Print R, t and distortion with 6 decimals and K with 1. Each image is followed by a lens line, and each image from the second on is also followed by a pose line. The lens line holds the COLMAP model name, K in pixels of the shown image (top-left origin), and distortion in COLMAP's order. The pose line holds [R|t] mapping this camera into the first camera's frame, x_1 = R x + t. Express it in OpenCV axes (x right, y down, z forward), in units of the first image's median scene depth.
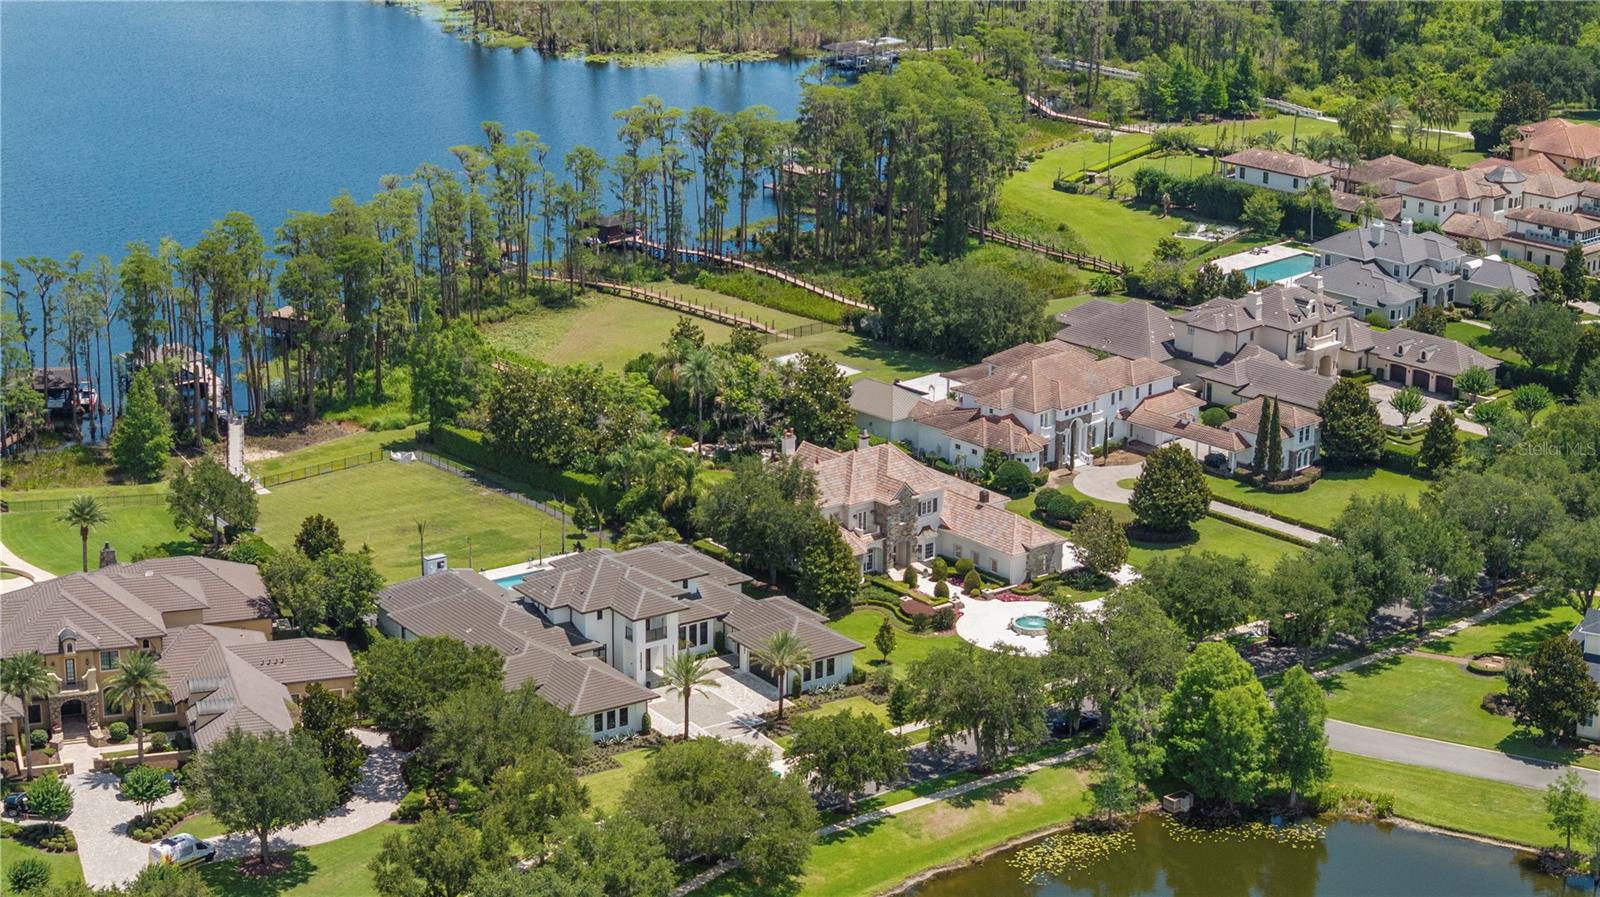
lens RADIAL K [[3106.3, 0, 800.0], [0, 3106.3, 448.5], [0, 0, 1]] dist [-0.208230, 1.524041]
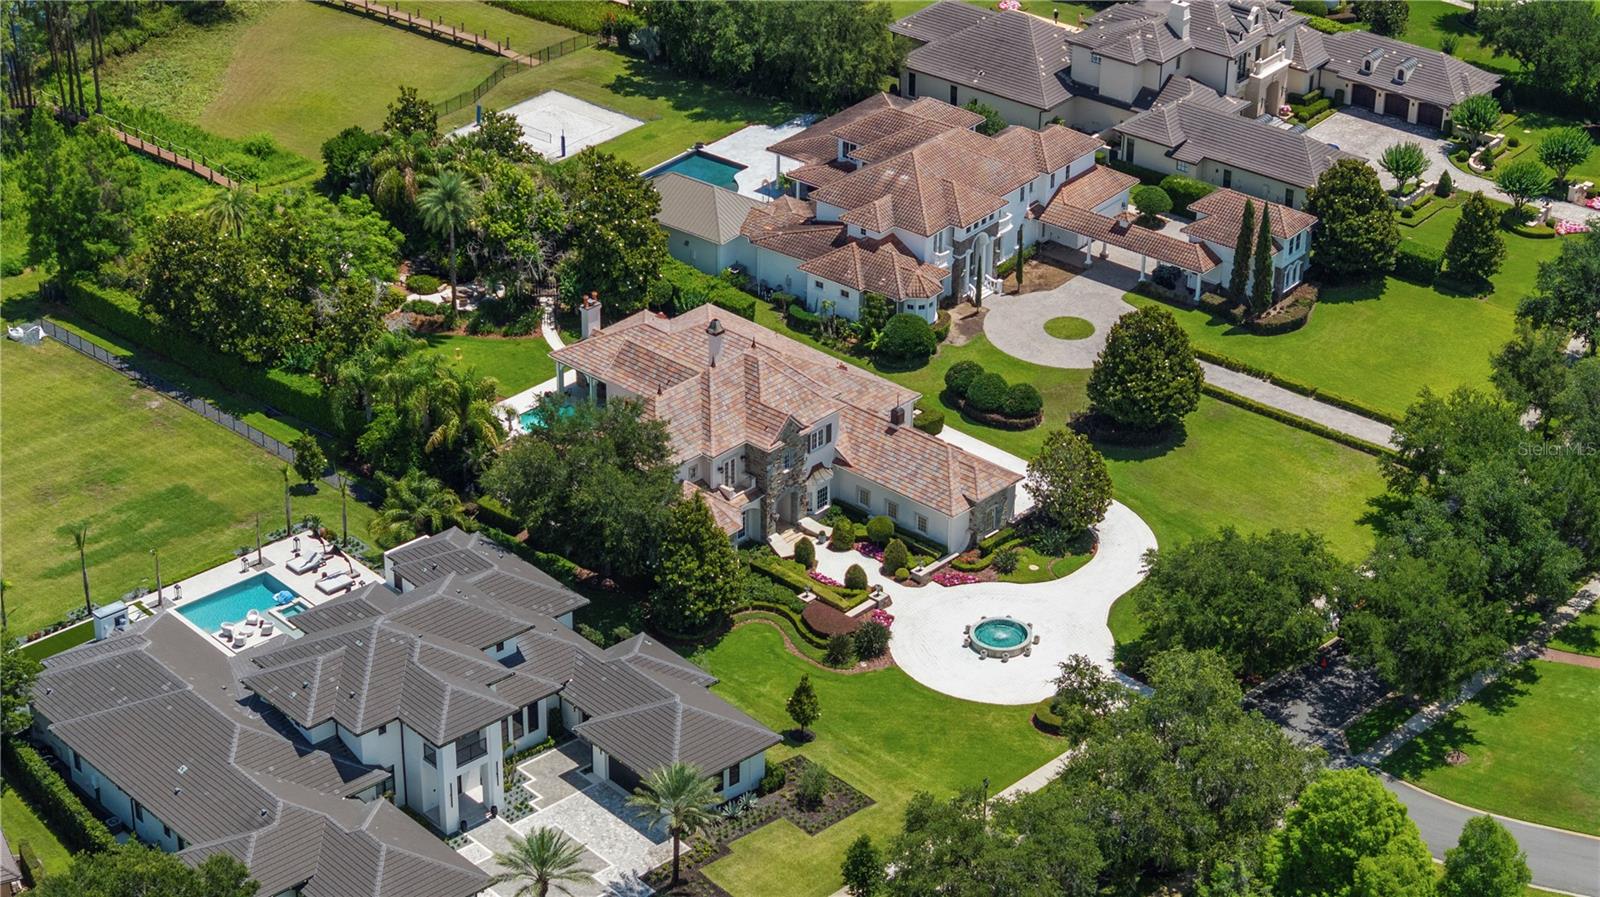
lens RADIAL K [[3106.3, 0, 800.0], [0, 3106.3, 448.5], [0, 0, 1]] dist [-0.208230, 1.524041]
pose [[0.989763, -0.068399, 0.125266, -0.045758], [0.041284, 0.977368, 0.207477, -0.112925], [-0.136622, -0.200181, 0.970187, 0.305321]]
